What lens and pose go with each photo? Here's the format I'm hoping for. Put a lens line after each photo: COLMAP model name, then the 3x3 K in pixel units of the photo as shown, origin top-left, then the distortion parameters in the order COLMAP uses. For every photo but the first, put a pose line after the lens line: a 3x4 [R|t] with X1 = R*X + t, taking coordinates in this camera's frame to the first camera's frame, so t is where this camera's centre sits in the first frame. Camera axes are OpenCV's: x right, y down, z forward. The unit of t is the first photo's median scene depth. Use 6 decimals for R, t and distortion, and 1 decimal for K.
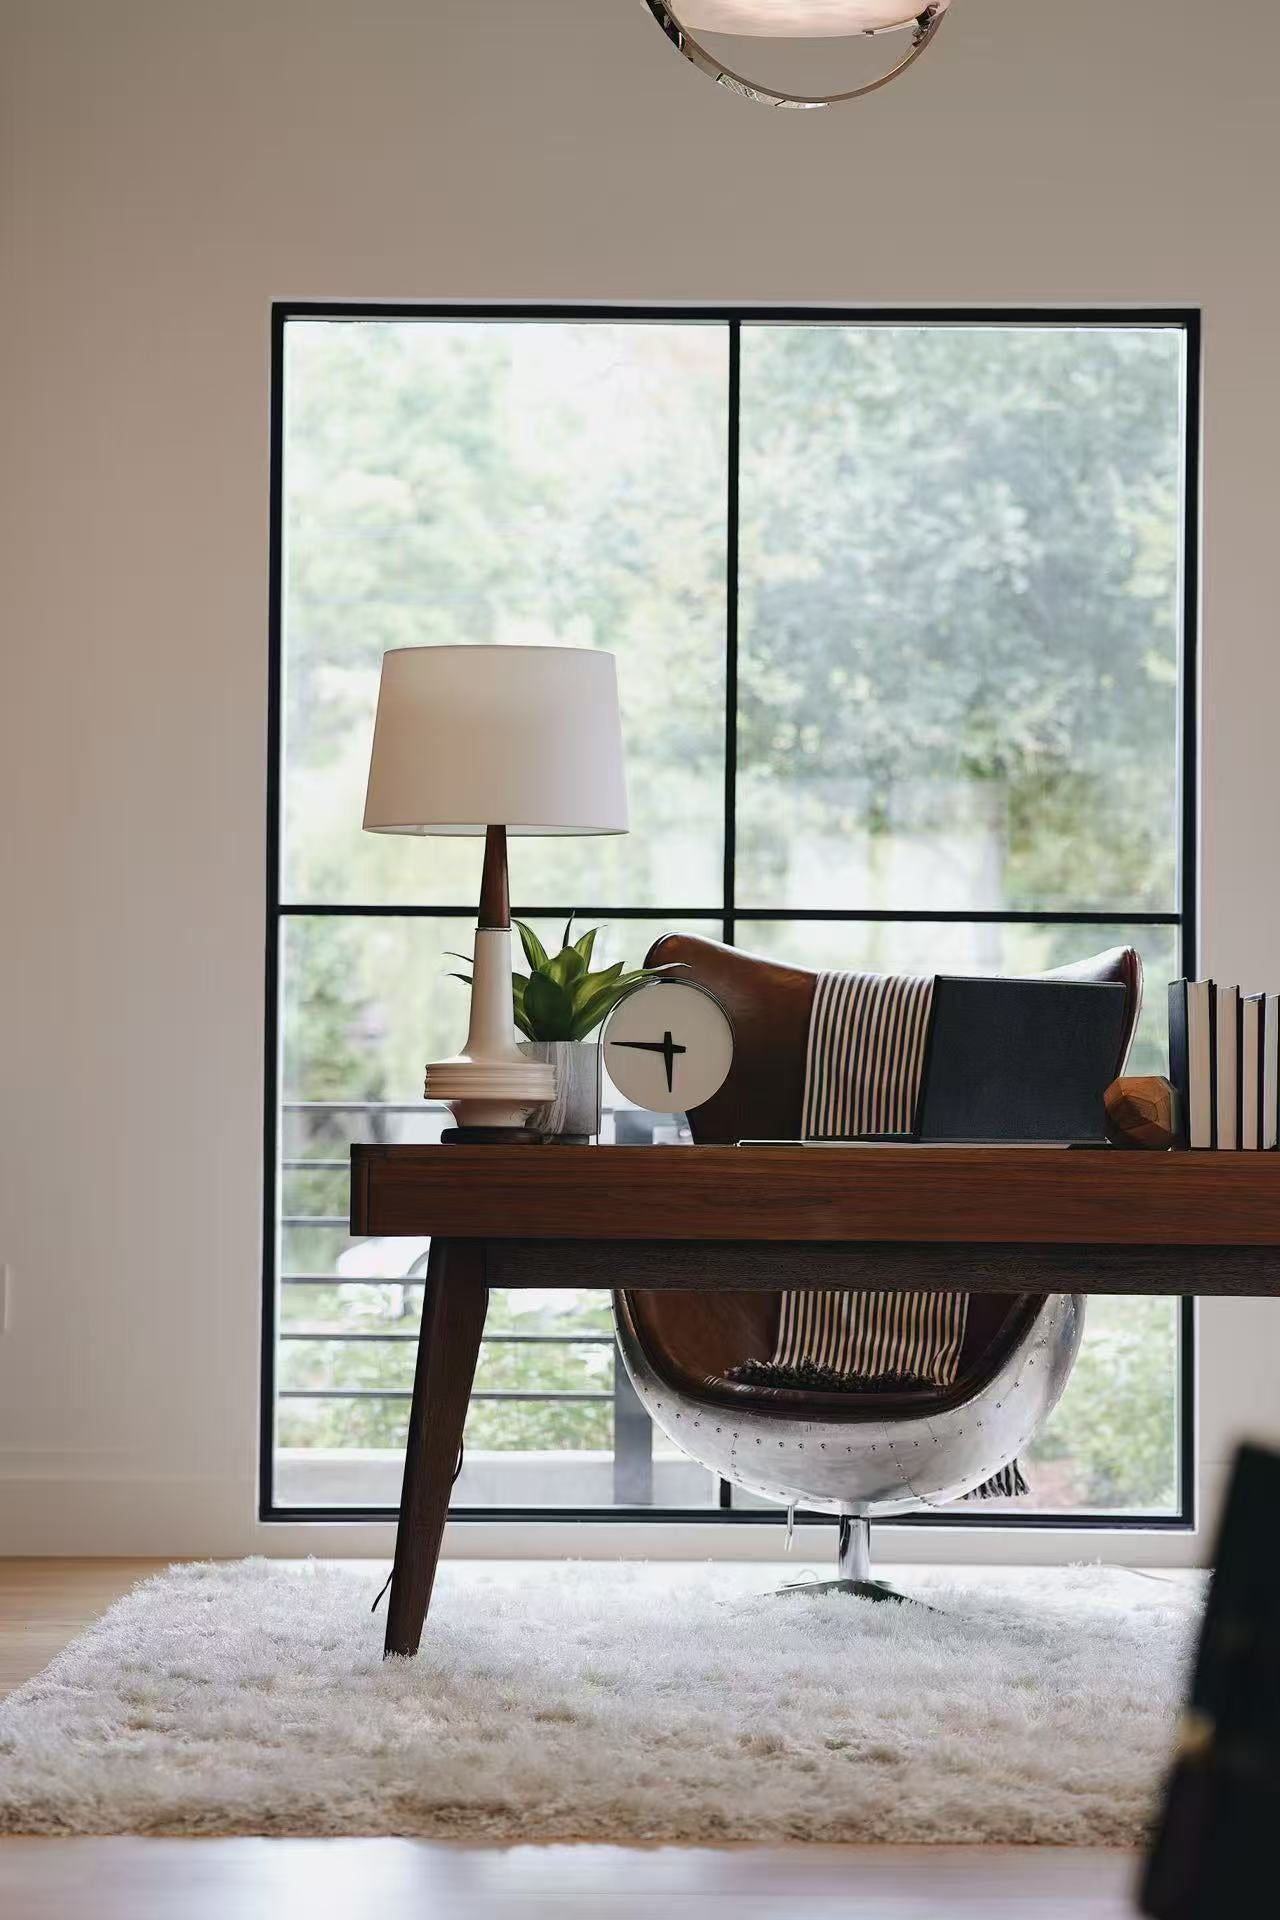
lens RADIAL K [[5361.9, 0, 640.0], [0, 5361.9, 960.0], [0, 0, 1]] dist [0.473780, -5.981587]
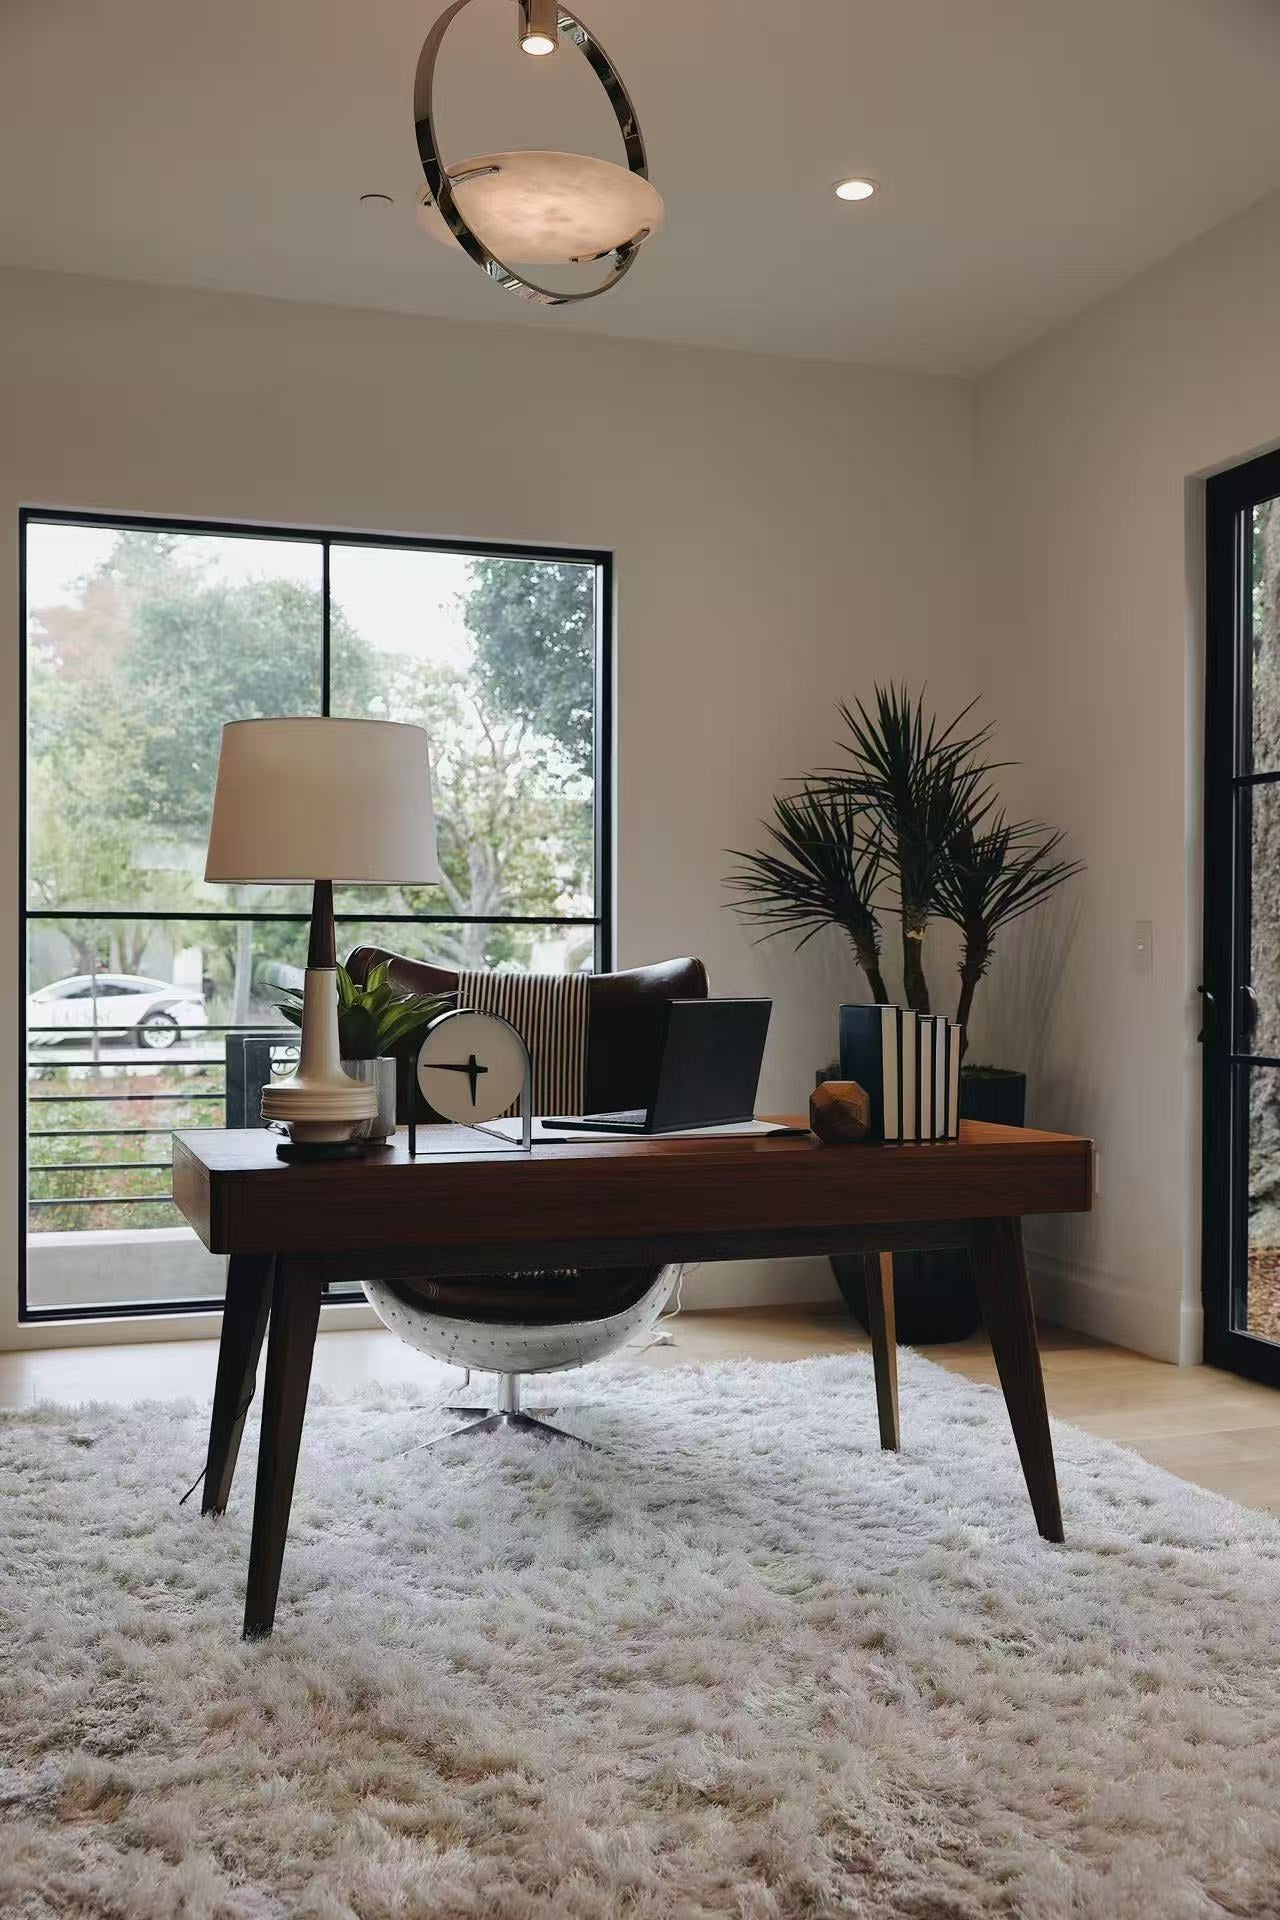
lens RADIAL K [[1853.8, 0, 640.0], [0, 1853.8, 960.0], [0, 0, 1]] dist [0.016040, 0.013930]
pose [[0.951055, -0.006038, 0.308962, -0.075511], [-0.005928, 0.999269, 0.037776, -0.020390], [-0.308965, -0.037759, 0.950324, 0.531594]]
